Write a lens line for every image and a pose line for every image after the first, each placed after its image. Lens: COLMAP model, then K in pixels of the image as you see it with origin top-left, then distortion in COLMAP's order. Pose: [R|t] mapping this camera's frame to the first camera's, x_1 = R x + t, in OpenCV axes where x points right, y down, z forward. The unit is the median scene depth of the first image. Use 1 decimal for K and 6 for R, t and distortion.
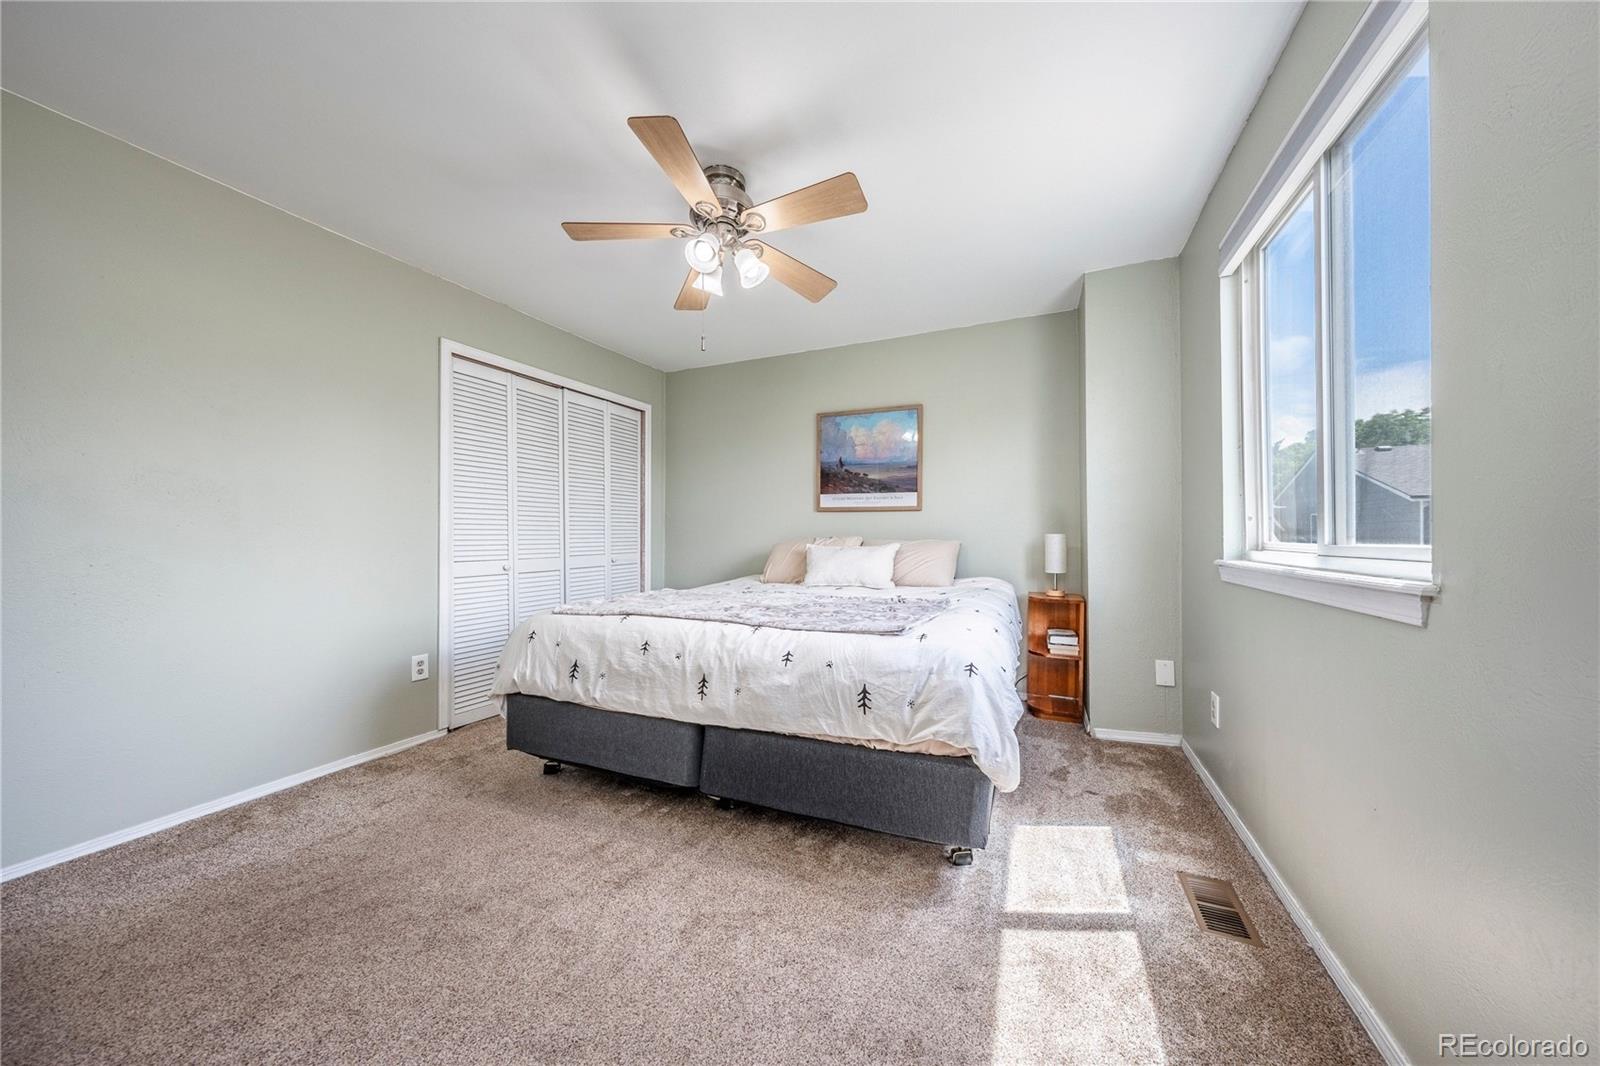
lens RADIAL K [[543.8, 0, 794.2], [0, 543.8, 528.6], [0, 0, 1]] dist [-0.000854, -0.000063]
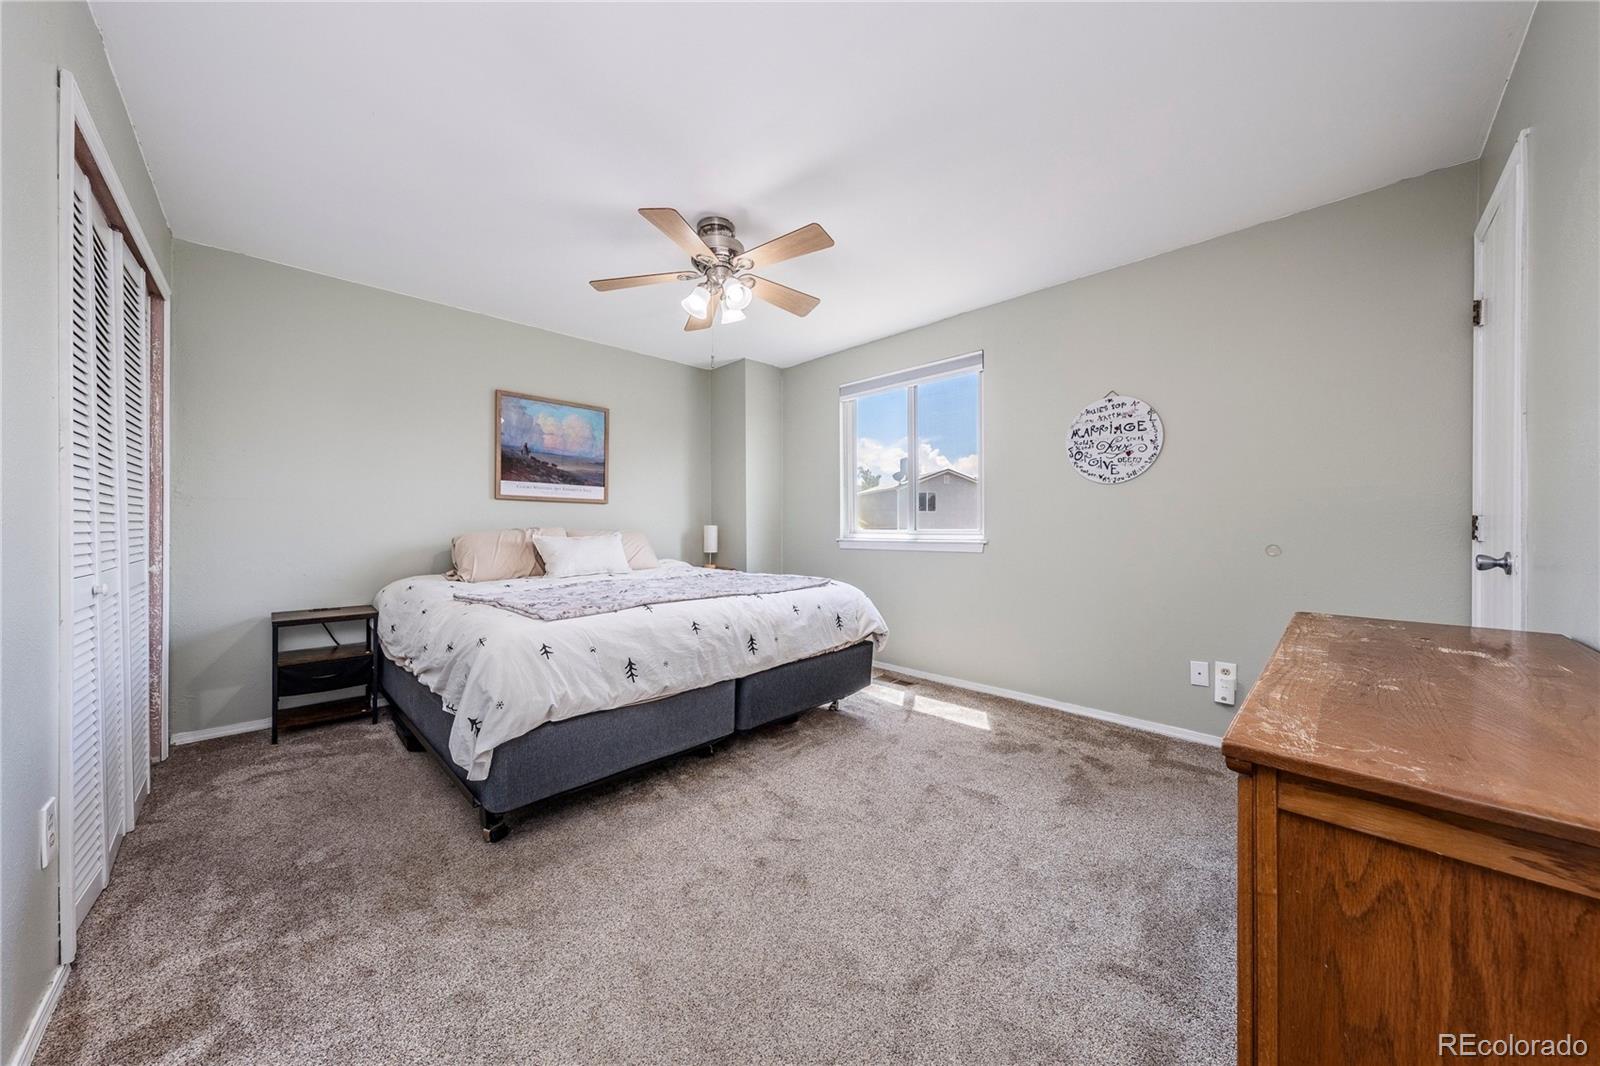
lens RADIAL K [[543.8, 0, 795.1], [0, 543.8, 531.5], [0, 0, 1]] dist [-0.000854, -0.000063]
pose [[0.358878, -0.004932, 0.933371, -0.690328], [-0.013481, 0.999854, 0.010467, 0.007200], [-0.933287, -0.016339, 0.358760, 0.241923]]
